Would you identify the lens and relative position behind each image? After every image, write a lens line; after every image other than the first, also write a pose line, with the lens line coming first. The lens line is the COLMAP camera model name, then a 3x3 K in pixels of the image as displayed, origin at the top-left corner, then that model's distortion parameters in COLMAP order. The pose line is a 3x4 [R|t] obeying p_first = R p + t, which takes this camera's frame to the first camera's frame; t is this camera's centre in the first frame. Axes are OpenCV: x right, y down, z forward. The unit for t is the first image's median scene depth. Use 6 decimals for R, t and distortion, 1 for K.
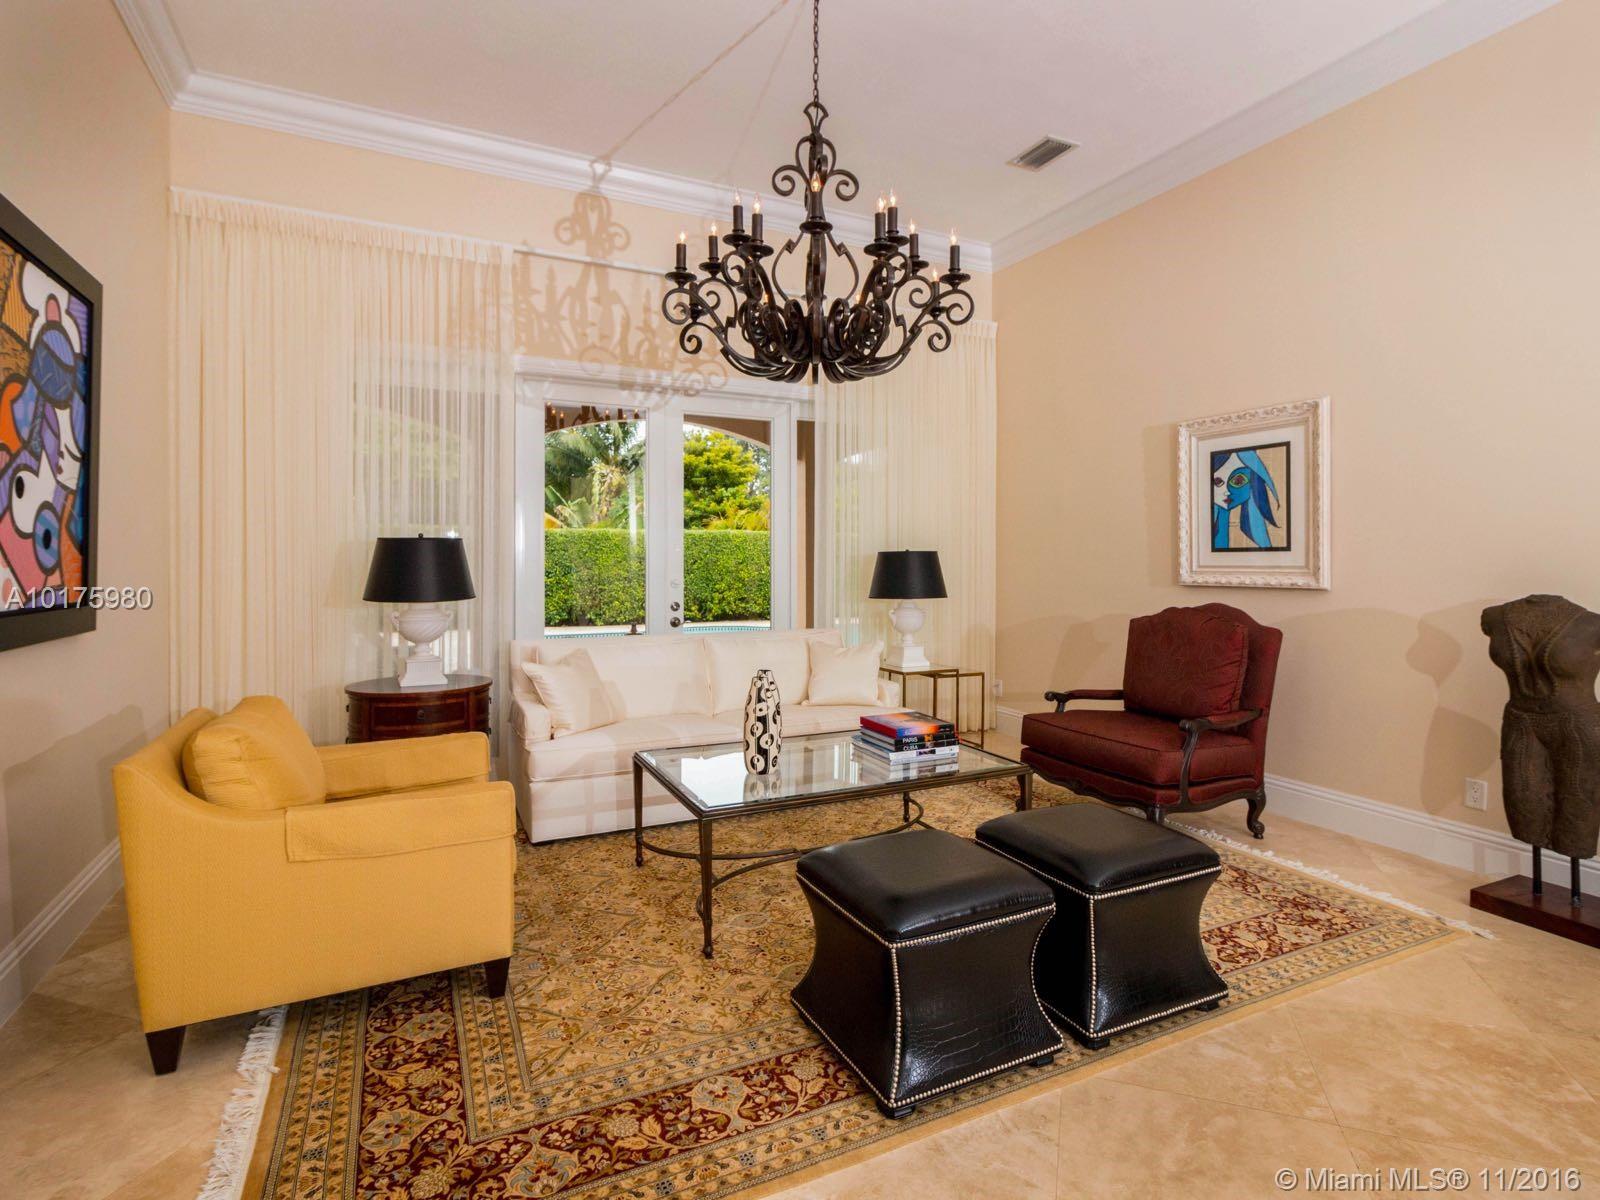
lens RADIAL K [[814.6, 0, 807.6], [0, 814.6, 564.7], [0, 0, 1]] dist [0.014906, -0.005974]
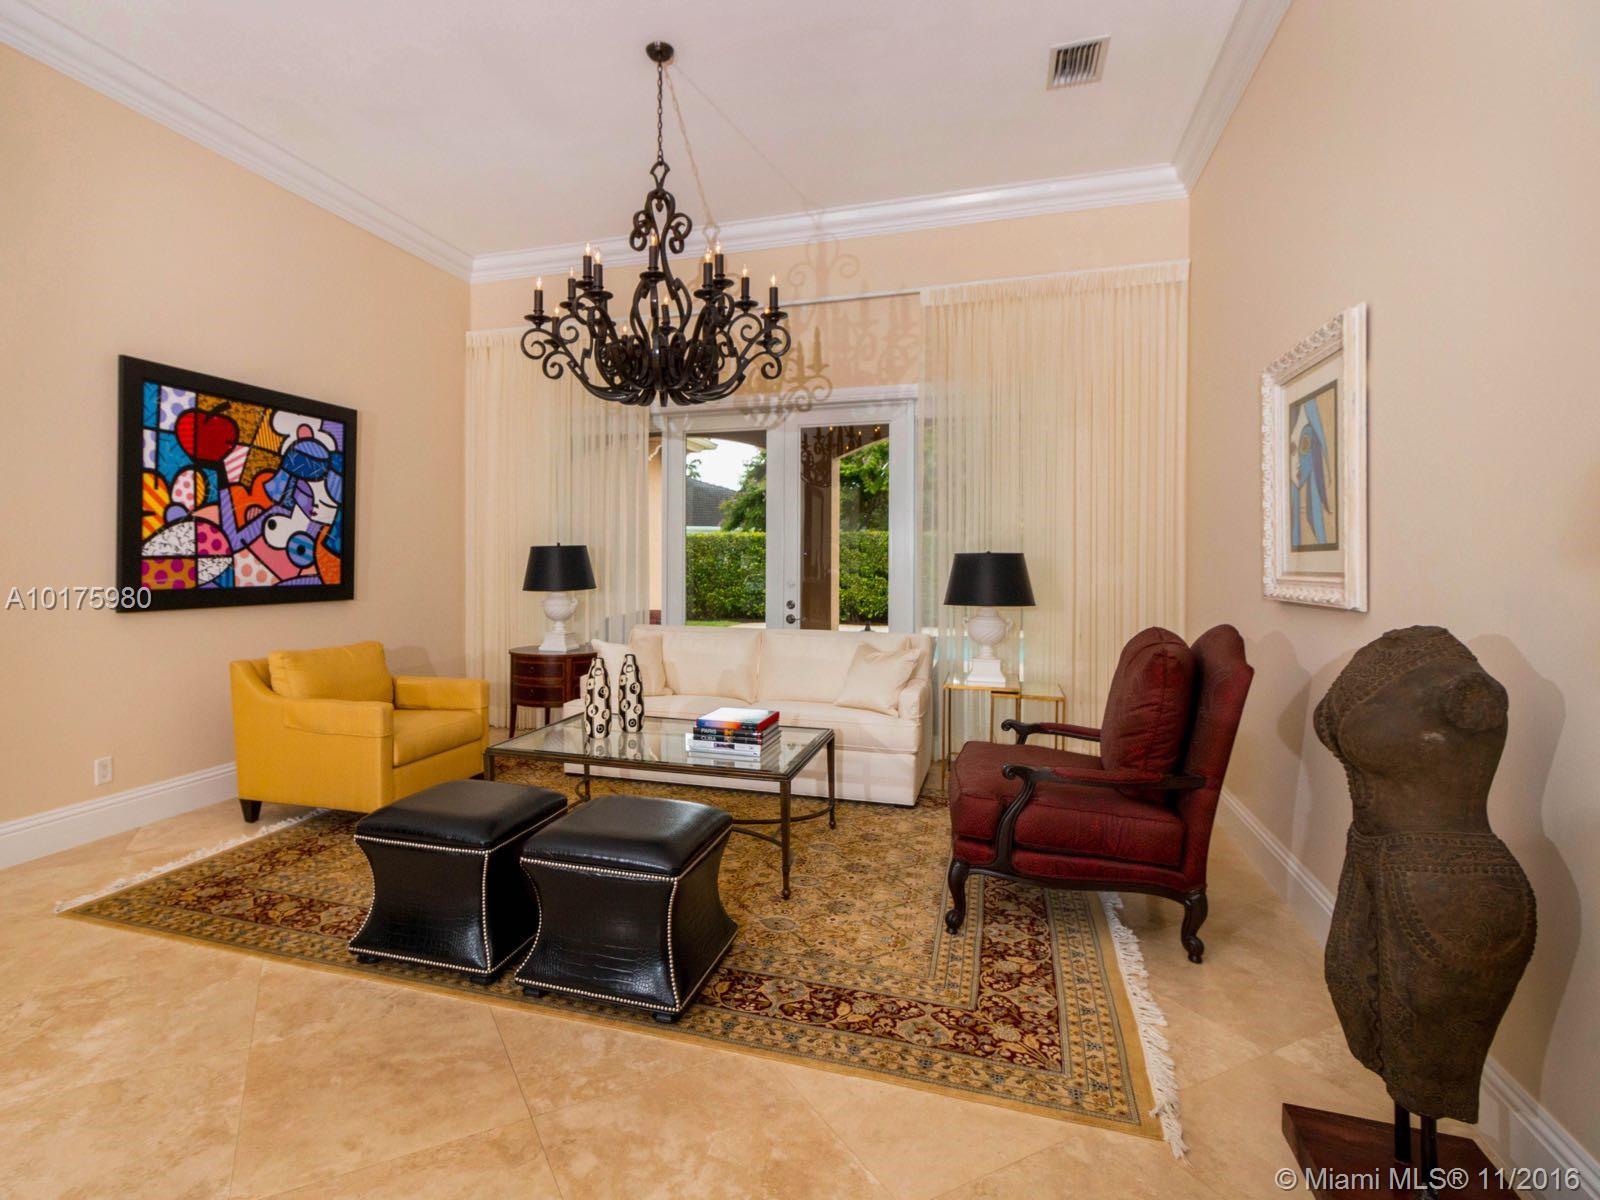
lens RADIAL K [[814.6, 0, 727.7], [0, 814.6, 564.9], [0, 0, 1]] dist [0.014906, -0.005974]
pose [[0.711612, 0.004041, -0.702562, 0.784179], [-0.006562, 0.999978, -0.000896, -0.001172], [0.702542, 0.005248, 0.711622, 0.228025]]
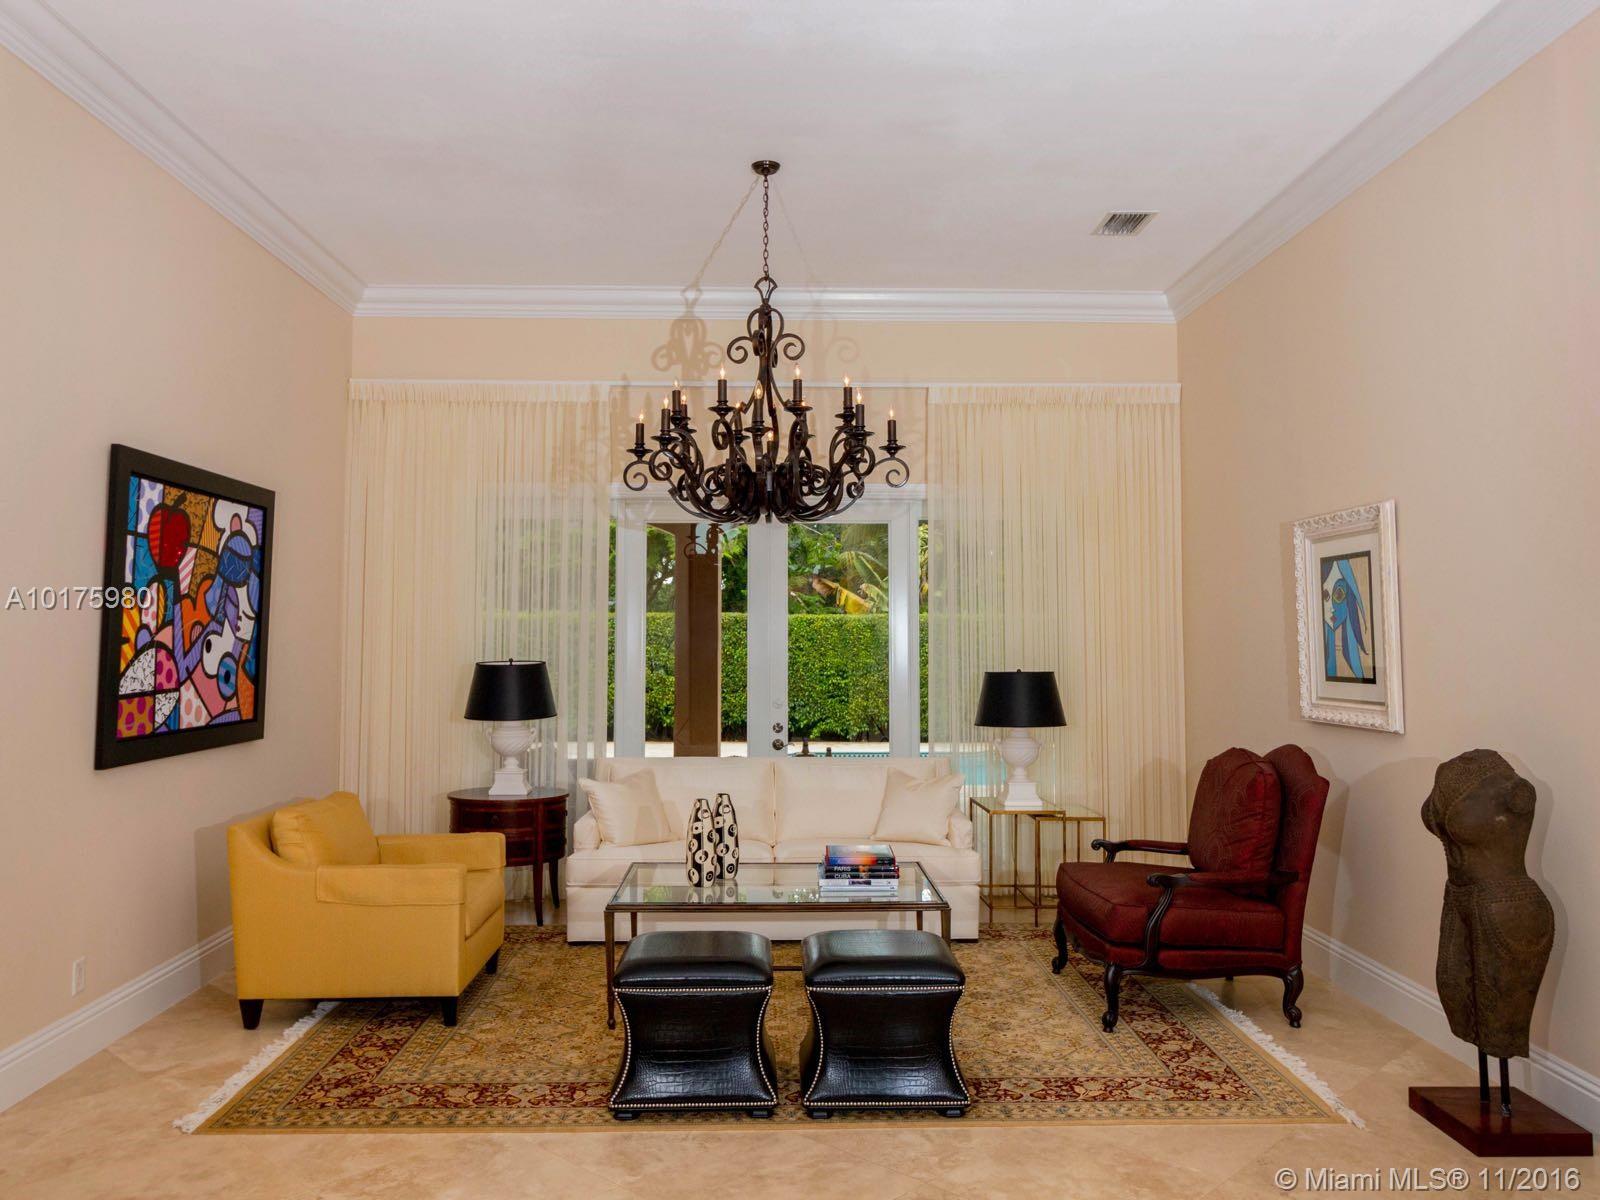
lens RADIAL K [[1221.4, 0, 793.9], [0, 1221.4, 565.0], [0, 0, 1]] dist [0.005971, -0.002577]
pose [[0.908320, -0.027474, -0.417372, 0.643100], [-0.001084, 0.997683, -0.068032, -0.057656], [0.418274, 0.062247, 0.906185, -0.406312]]
